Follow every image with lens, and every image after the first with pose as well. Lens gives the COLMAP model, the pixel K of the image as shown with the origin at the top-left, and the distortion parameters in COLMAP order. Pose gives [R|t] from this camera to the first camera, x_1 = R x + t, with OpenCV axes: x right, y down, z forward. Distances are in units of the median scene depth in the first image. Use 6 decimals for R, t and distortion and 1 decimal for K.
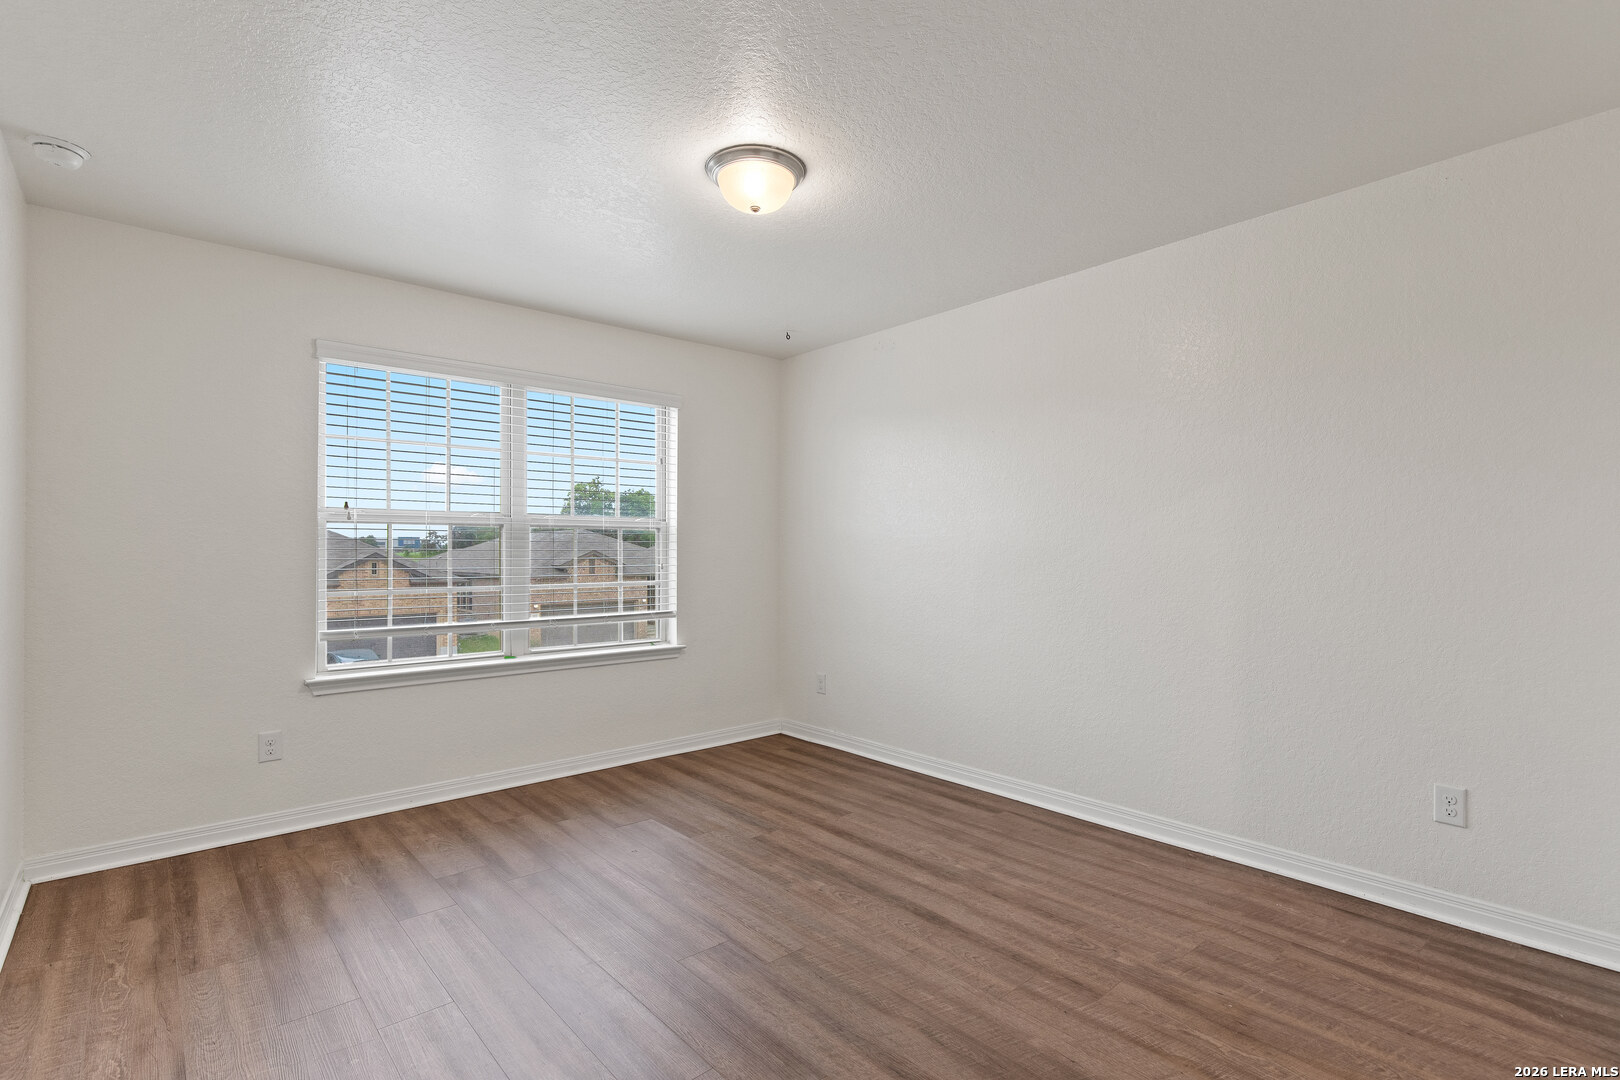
lens RADIAL K [[796.8, 0, 810.2], [0, 796.8, 543.9], [0, 0, 1]] dist [0.000357, -0.000042]
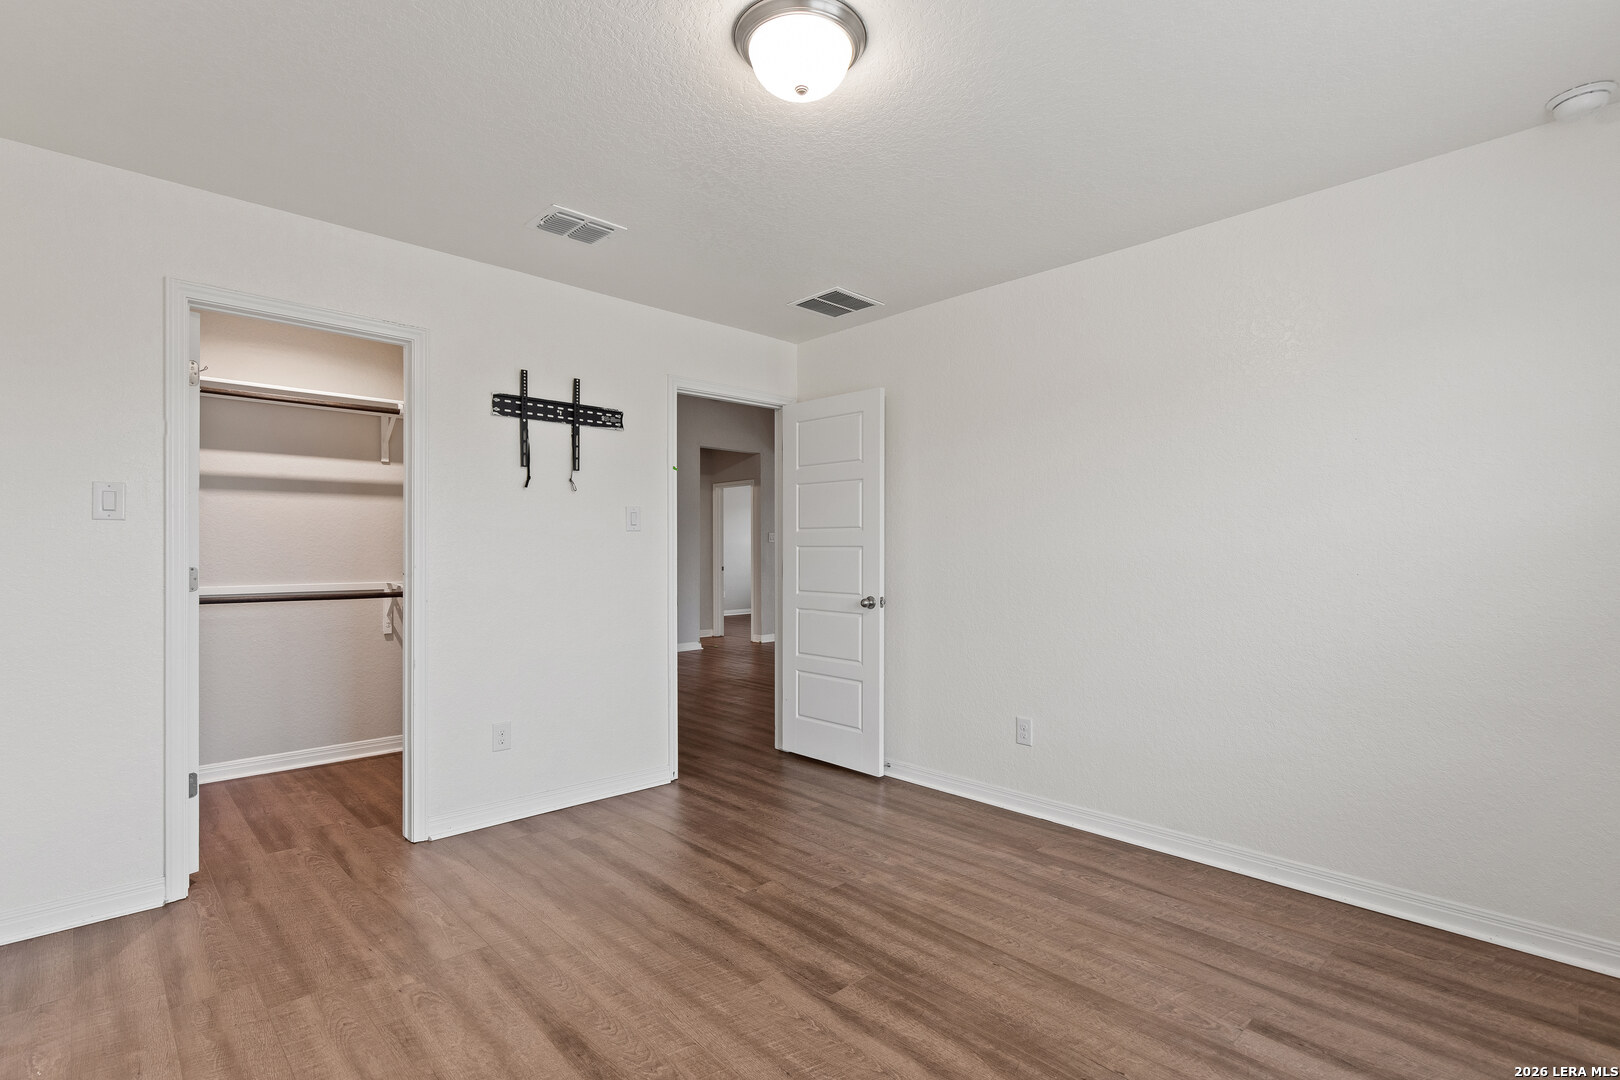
lens RADIAL K [[796.8, 0, 810.9], [0, 796.8, 543.4], [0, 0, 1]] dist [0.000357, -0.000042]
pose [[-0.998942, 0.004340, -0.045787, -0.048956], [0.005082, 0.999857, -0.016100, 0.015770], [0.045710, -0.016316, -0.998821, 1.988183]]
